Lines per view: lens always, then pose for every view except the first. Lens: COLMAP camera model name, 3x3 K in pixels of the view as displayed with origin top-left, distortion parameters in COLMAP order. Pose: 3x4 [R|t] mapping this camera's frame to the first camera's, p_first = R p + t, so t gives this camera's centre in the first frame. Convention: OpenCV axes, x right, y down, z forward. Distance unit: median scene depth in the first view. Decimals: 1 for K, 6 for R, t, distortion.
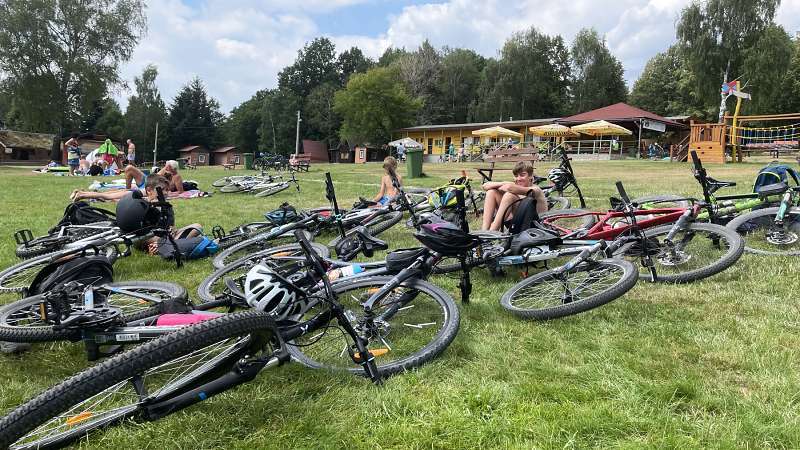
lens RADIAL K [[597.8, 0, 406.9], [0, 597.8, 214.4], [0, 0, 1]] dist [0.083361, -0.110630]
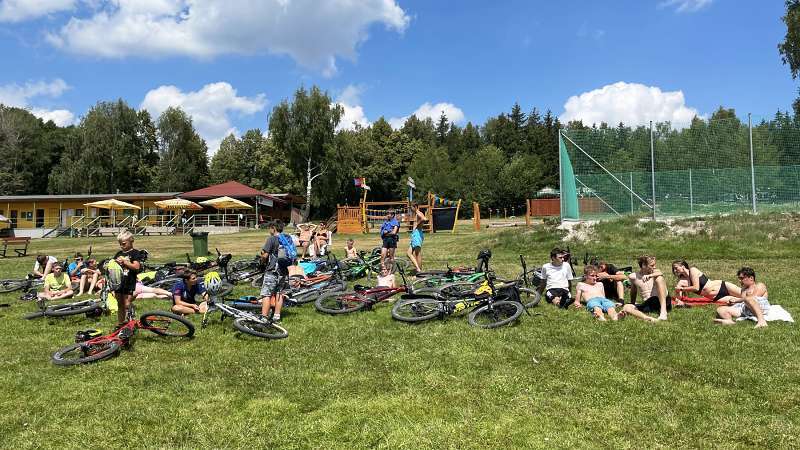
lens RADIAL K [[595.2, 0, 403.4], [0, 595.2, 225.7], [0, 0, 1]] dist [0.102019, -0.140542]
pose [[0.750851, -0.022526, 0.660087, -0.154853], [0.081960, 0.994871, -0.059278, -0.005022], [-0.655366, 0.098609, 0.748846, -0.060956]]
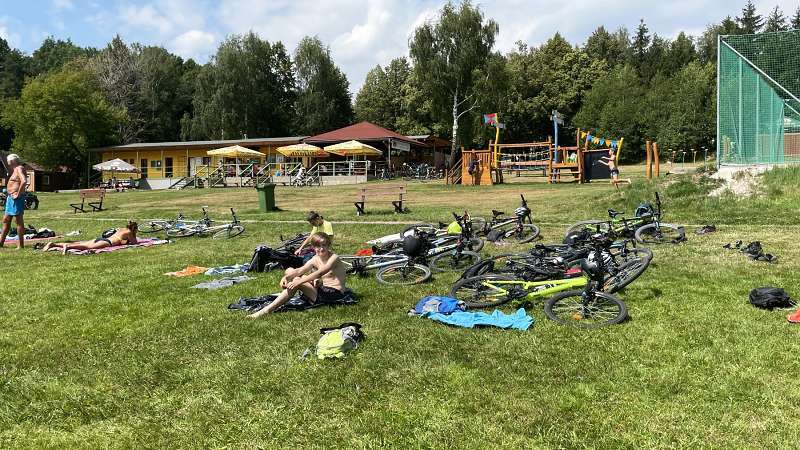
lens RADIAL K [[723.7, 0, 406.1], [0, 723.7, 223.7], [0, 0, 1]] dist [0.107505, -0.174550]
pose [[0.898710, -0.059294, 0.434516, -0.102249], [0.070568, 0.997458, -0.009842, -0.003623], [-0.432828, 0.039508, 0.900610, -0.075581]]
